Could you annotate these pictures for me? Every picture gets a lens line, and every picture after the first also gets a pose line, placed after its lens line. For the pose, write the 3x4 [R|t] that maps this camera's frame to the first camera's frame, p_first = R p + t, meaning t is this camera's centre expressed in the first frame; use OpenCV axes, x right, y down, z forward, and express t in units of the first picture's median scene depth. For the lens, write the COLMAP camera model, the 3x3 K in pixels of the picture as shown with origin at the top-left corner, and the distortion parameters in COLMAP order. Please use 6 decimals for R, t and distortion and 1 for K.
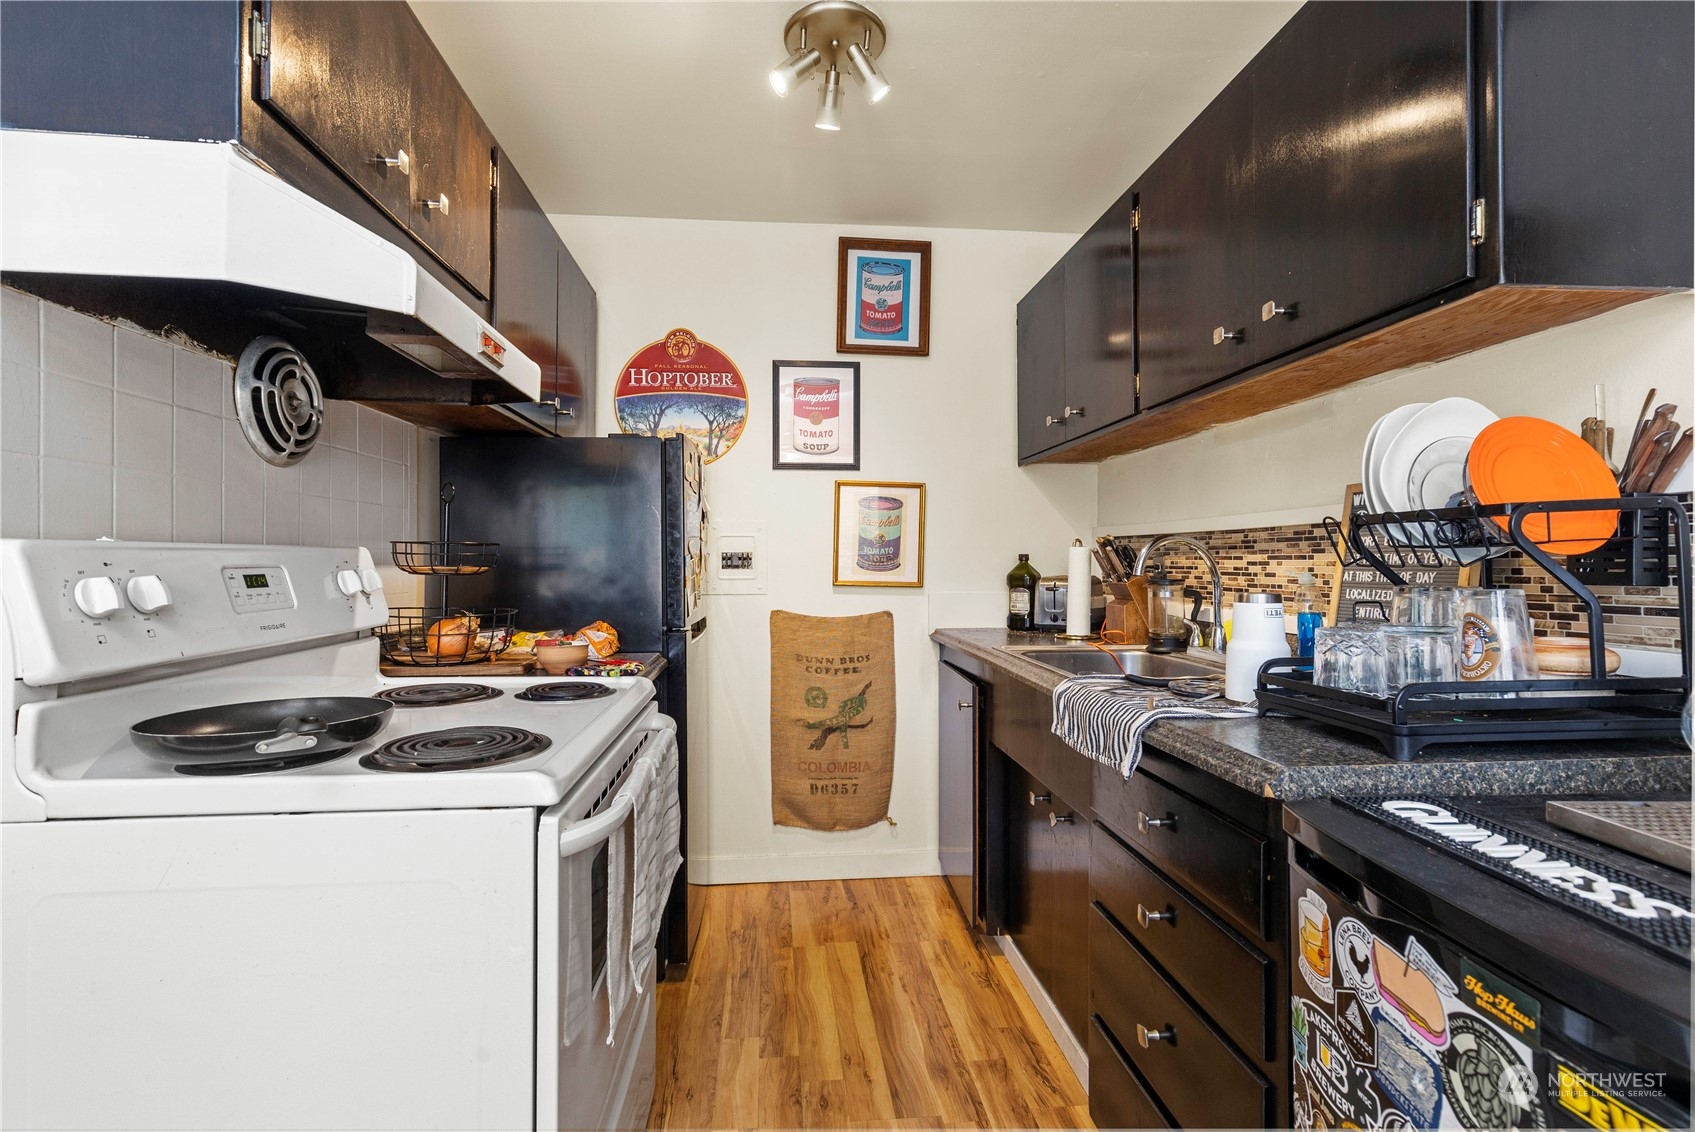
lens RADIAL K [[771.5, 0, 843.6], [0, 771.5, 553.6], [0, 0, 1]] dist [0.000397, 0.000519]
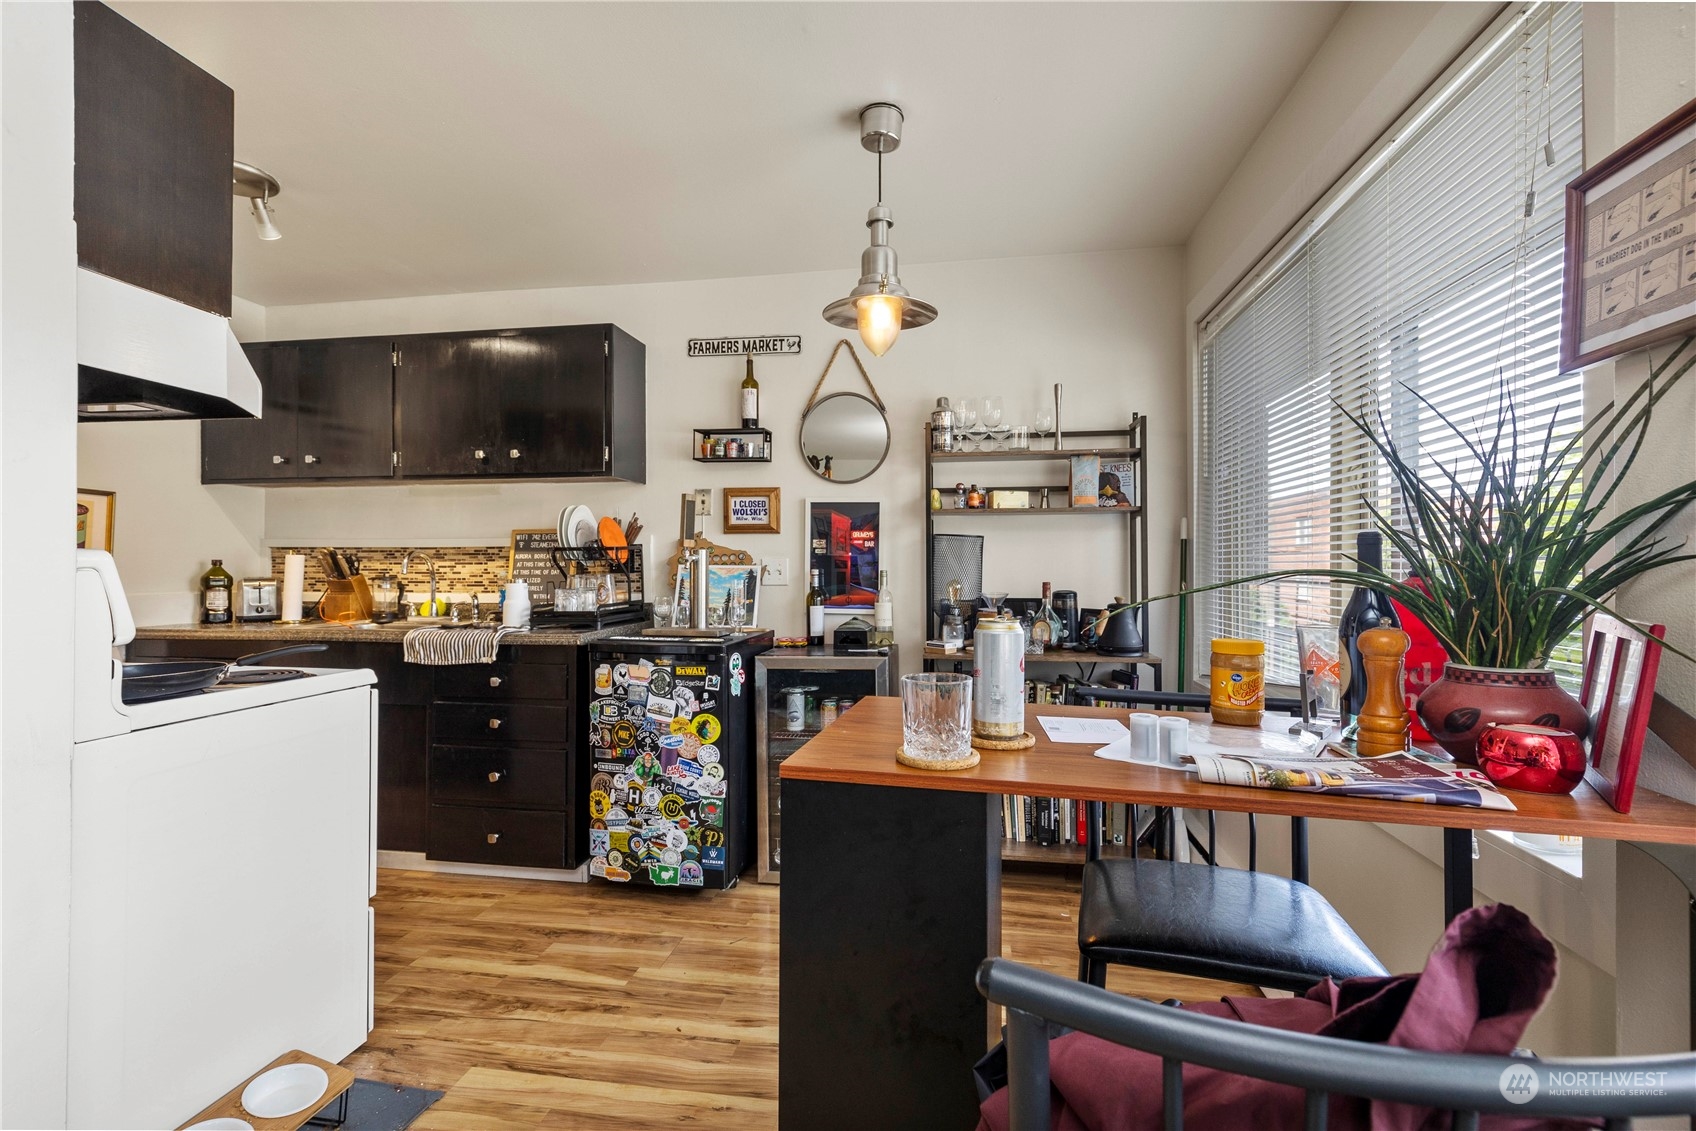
lens RADIAL K [[771.9, 0, 844.0], [0, 771.9, 564.7], [0, 0, 1]] dist [0.000397, 0.000519]
pose [[0.244925, 0.001566, 0.969541, -1.636696], [-0.008430, 0.999964, 0.000514, -0.001705], [-0.969505, -0.008299, 0.244930, -0.566226]]
